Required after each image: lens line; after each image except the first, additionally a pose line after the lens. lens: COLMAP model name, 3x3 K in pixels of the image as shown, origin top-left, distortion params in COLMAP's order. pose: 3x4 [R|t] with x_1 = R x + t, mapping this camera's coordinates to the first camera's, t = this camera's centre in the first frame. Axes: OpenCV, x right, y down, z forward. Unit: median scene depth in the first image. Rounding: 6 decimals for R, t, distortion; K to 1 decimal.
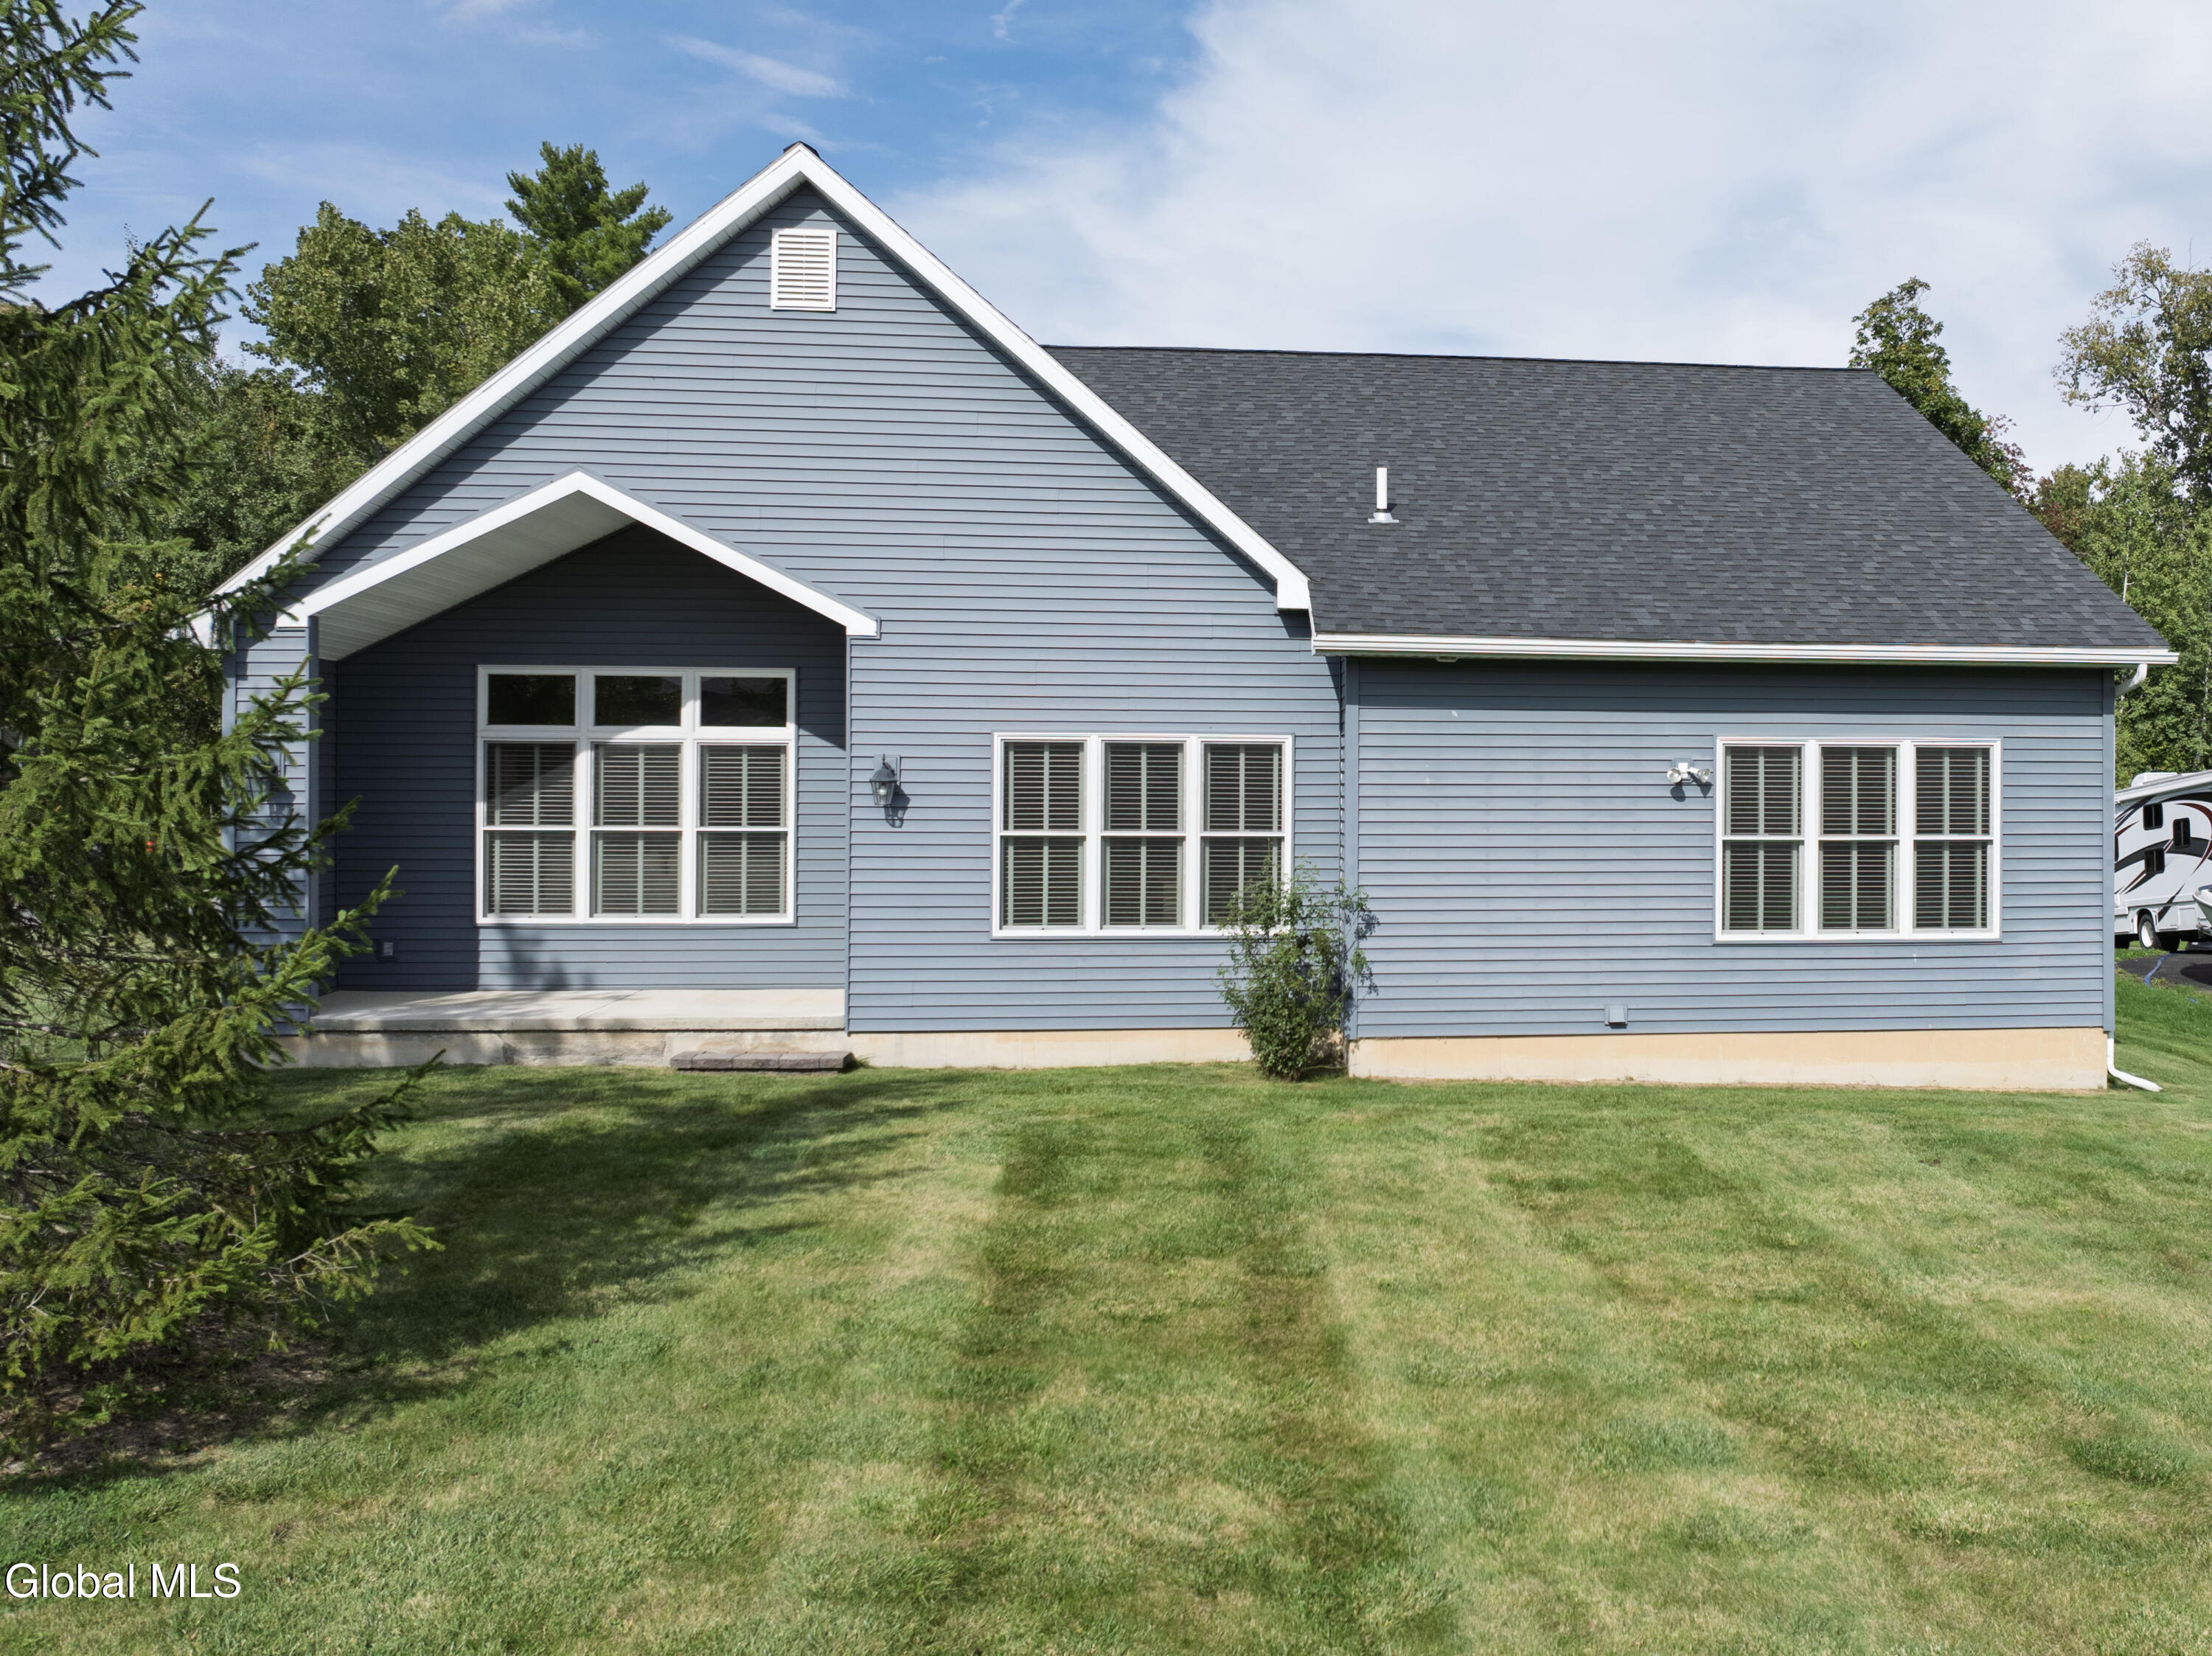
lens RADIAL K [[2178.2, 0, 1106.0], [0, 2178.2, 828.0], [0, 0, 1]] dist [-0.071500, 0.006194]
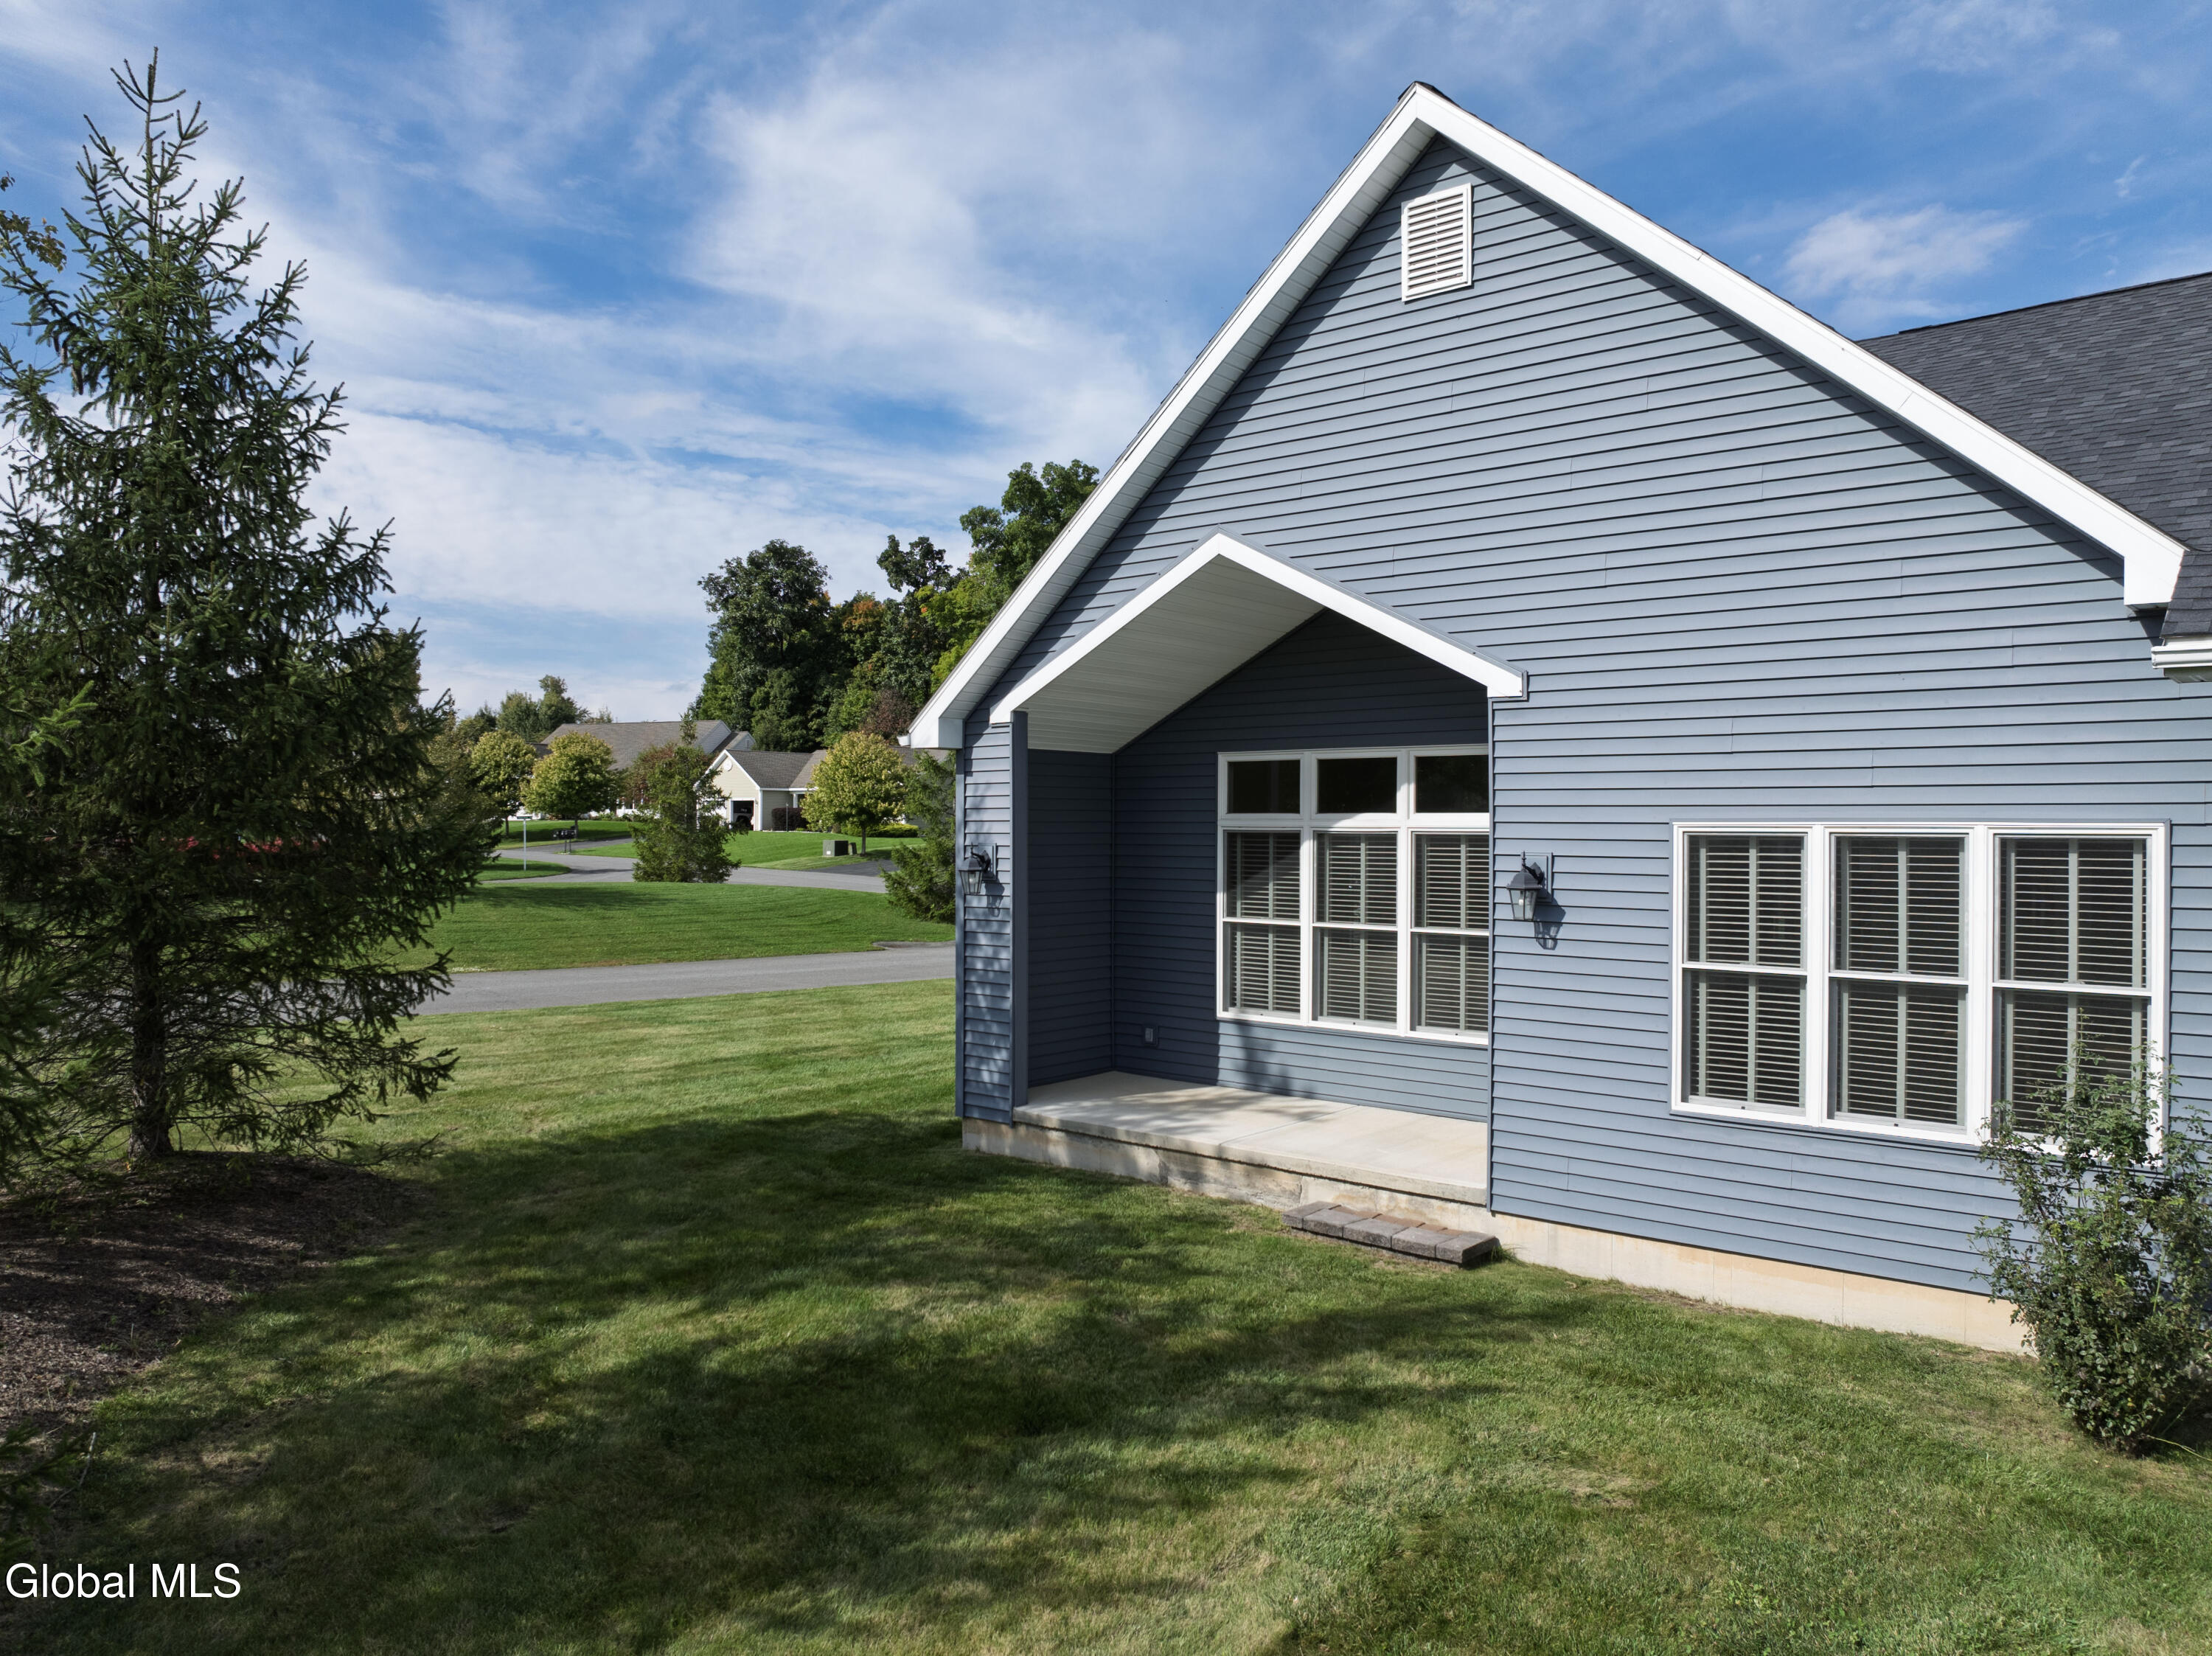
lens RADIAL K [[1486.7, 0, 1106.0], [0, 1486.7, 828.0], [0, 0, 1]] dist [-0.009748, -0.054519]
pose [[0.751398, -0.006398, -0.659819, 0.126123], [-0.008307, 0.999782, -0.019154, -0.030648], [0.659797, 0.019873, 0.751181, 0.508182]]
